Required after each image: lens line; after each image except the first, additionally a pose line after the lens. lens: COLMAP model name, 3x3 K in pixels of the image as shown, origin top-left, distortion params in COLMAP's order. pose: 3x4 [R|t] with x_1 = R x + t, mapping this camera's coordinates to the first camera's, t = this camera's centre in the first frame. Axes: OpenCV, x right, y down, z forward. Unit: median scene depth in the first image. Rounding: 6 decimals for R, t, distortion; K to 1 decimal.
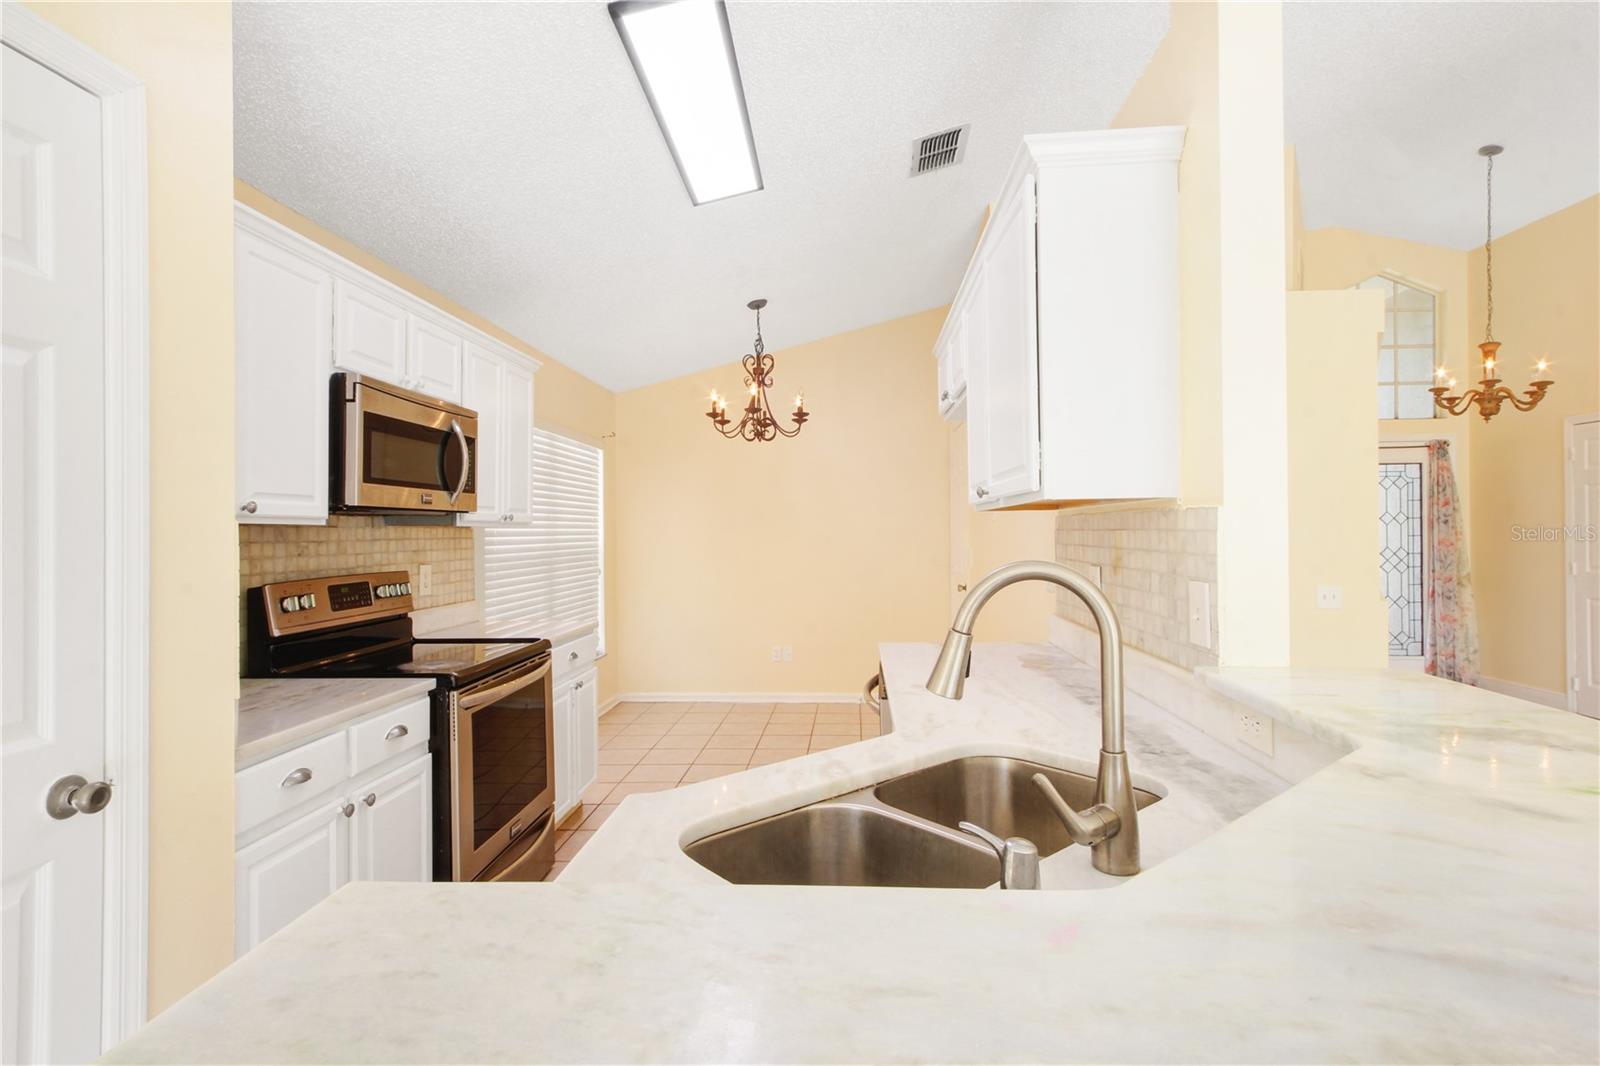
lens RADIAL K [[761.6, 0, 806.3], [0, 761.6, 526.3], [0, 0, 1]] dist [0.022268, 0.000024]
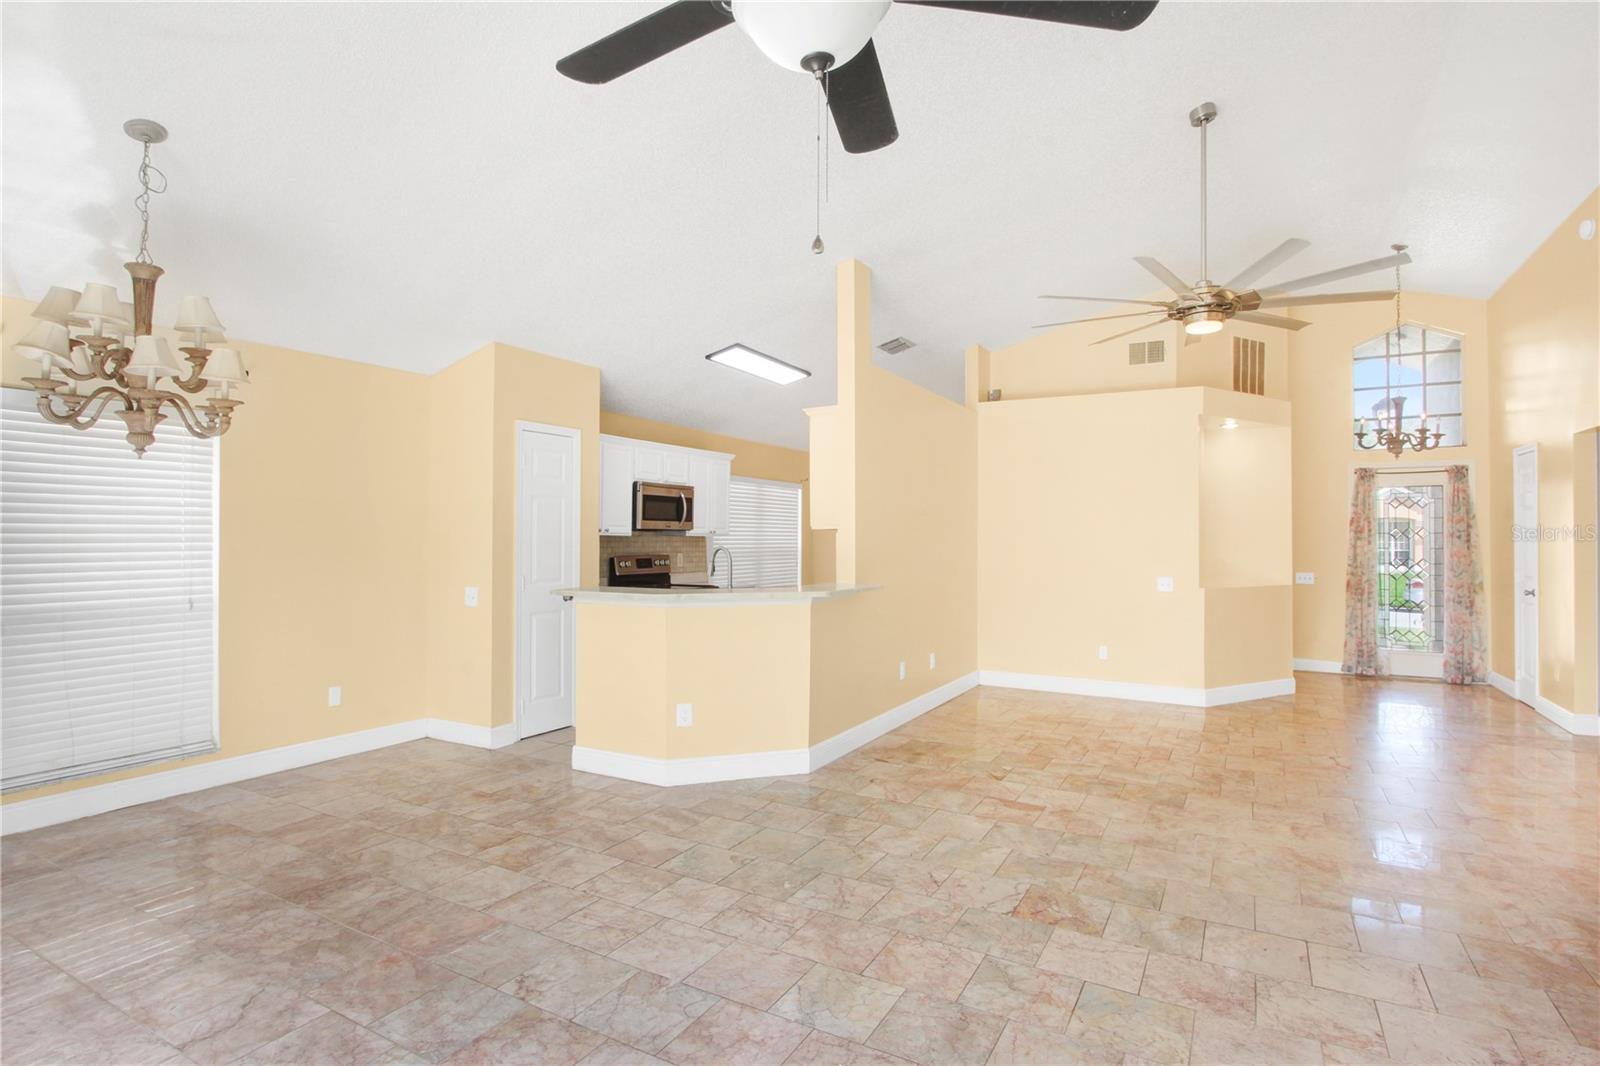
lens RADIAL K [[794.1, 0, 822.9], [0, 794.1, 528.4], [0, 0, 1]] dist [-0.033778, 0.009592]
pose [[0.907358, 0.004790, -0.420331, 0.610434], [-0.006527, 0.999975, -0.002695, -0.012476], [0.420308, 0.005189, 0.907367, -0.661880]]
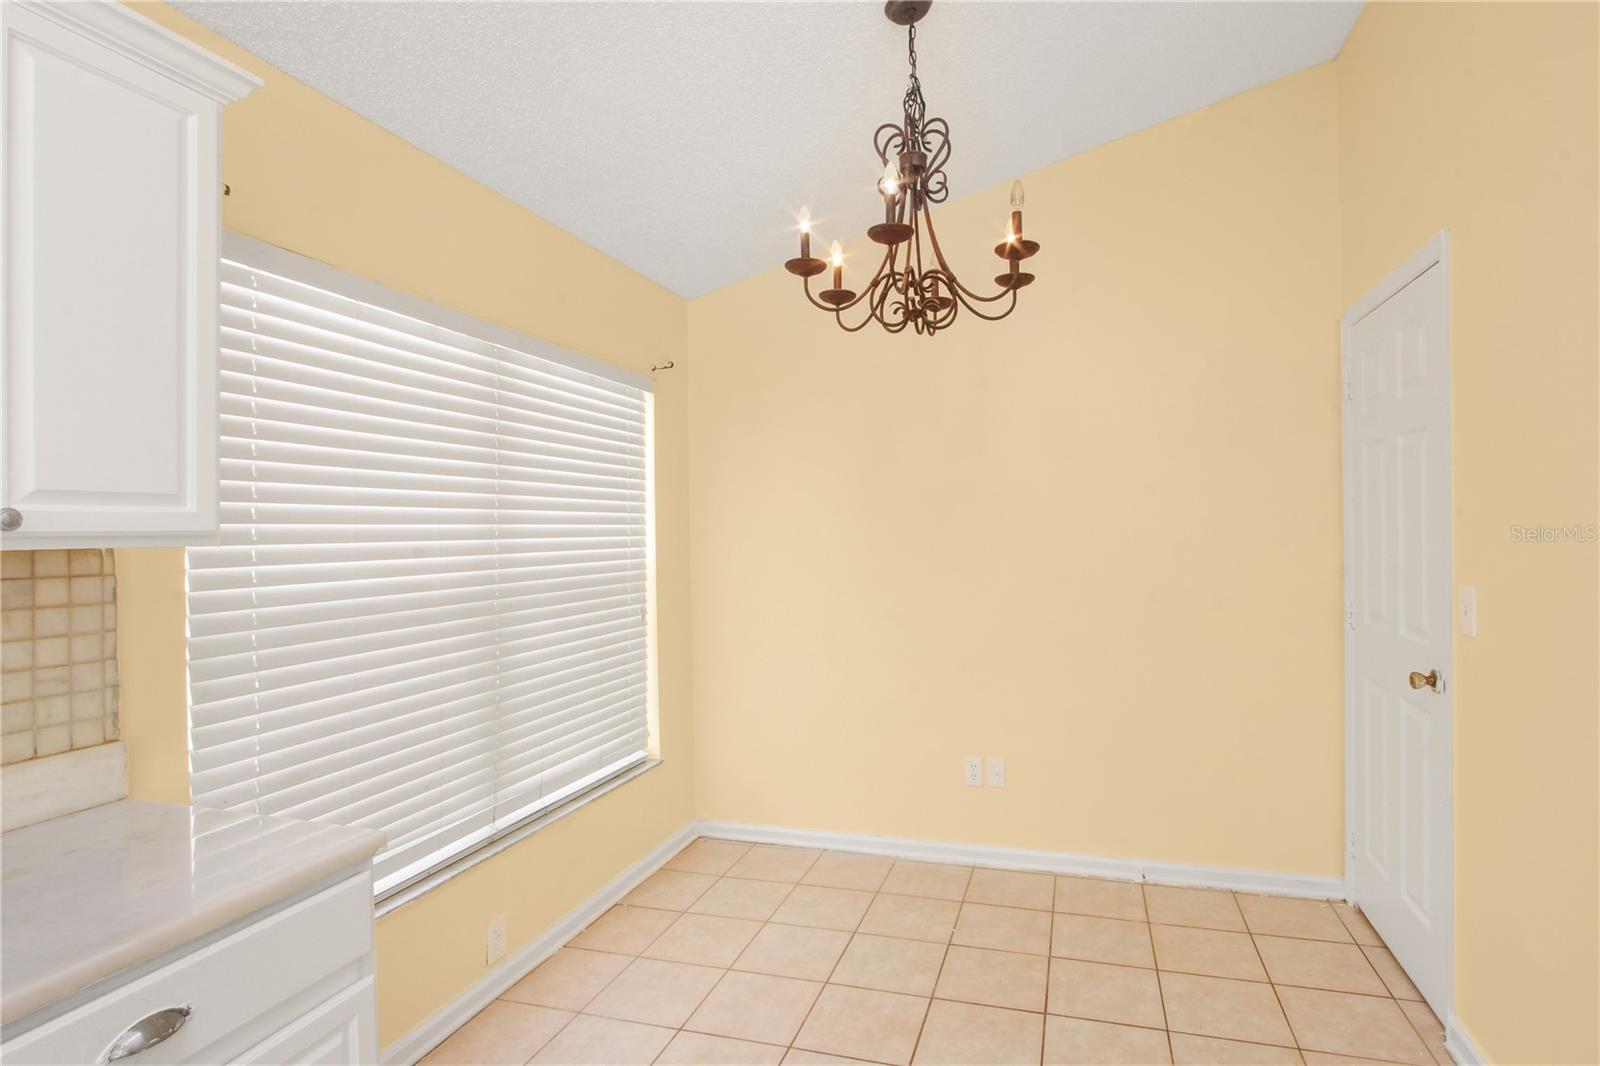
lens RADIAL K [[826.9, 0, 835.5], [0, 826.9, 533.2], [0, 0, 1]] dist [-0.014558, 0.000104]
pose [[0.973924, -0.006492, -0.226780, -0.002339], [0.009349, 0.999890, 0.011527, -0.004737], [0.226681, -0.013346, 0.973878, 0.540862]]
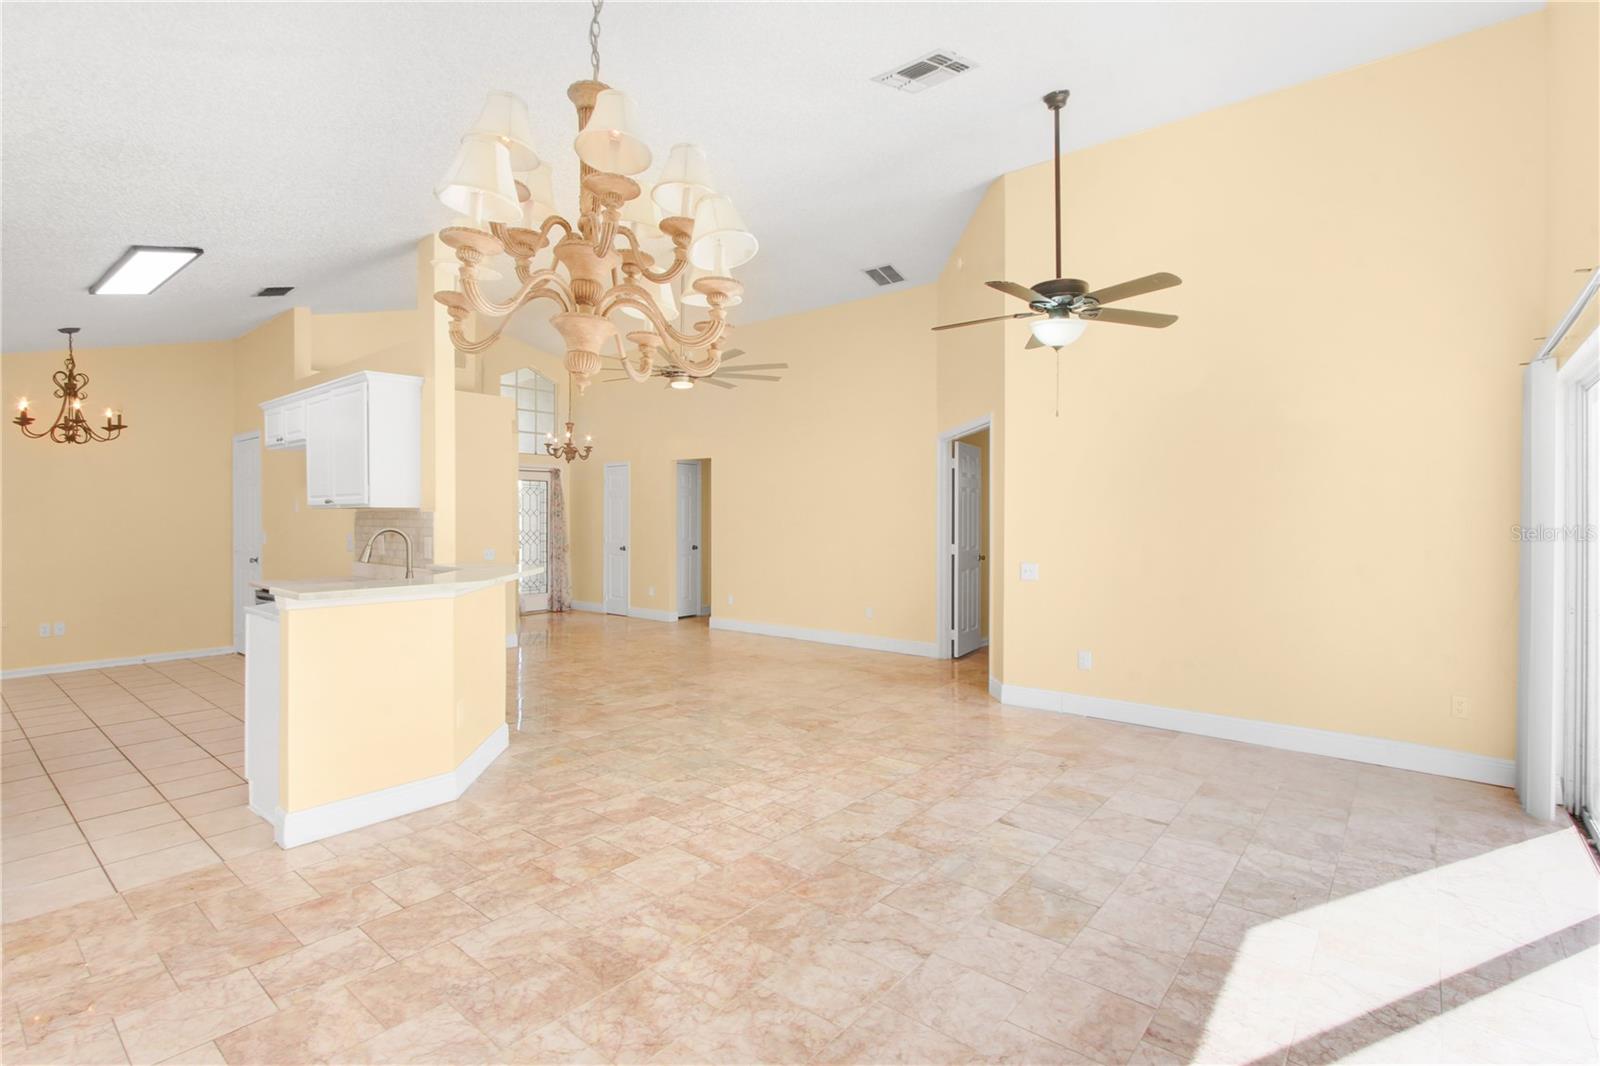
lens RADIAL K [[760.3, 0, 801.4], [0, 760.3, 525.8], [0, 0, 1]] dist [-0.017452, 0.000189]
pose [[0.586569, -0.000632, 0.809899, -0.341531], [-0.010675, 0.999907, 0.008512, -0.003465], [-0.809829, -0.013638, 0.586508, -0.637580]]
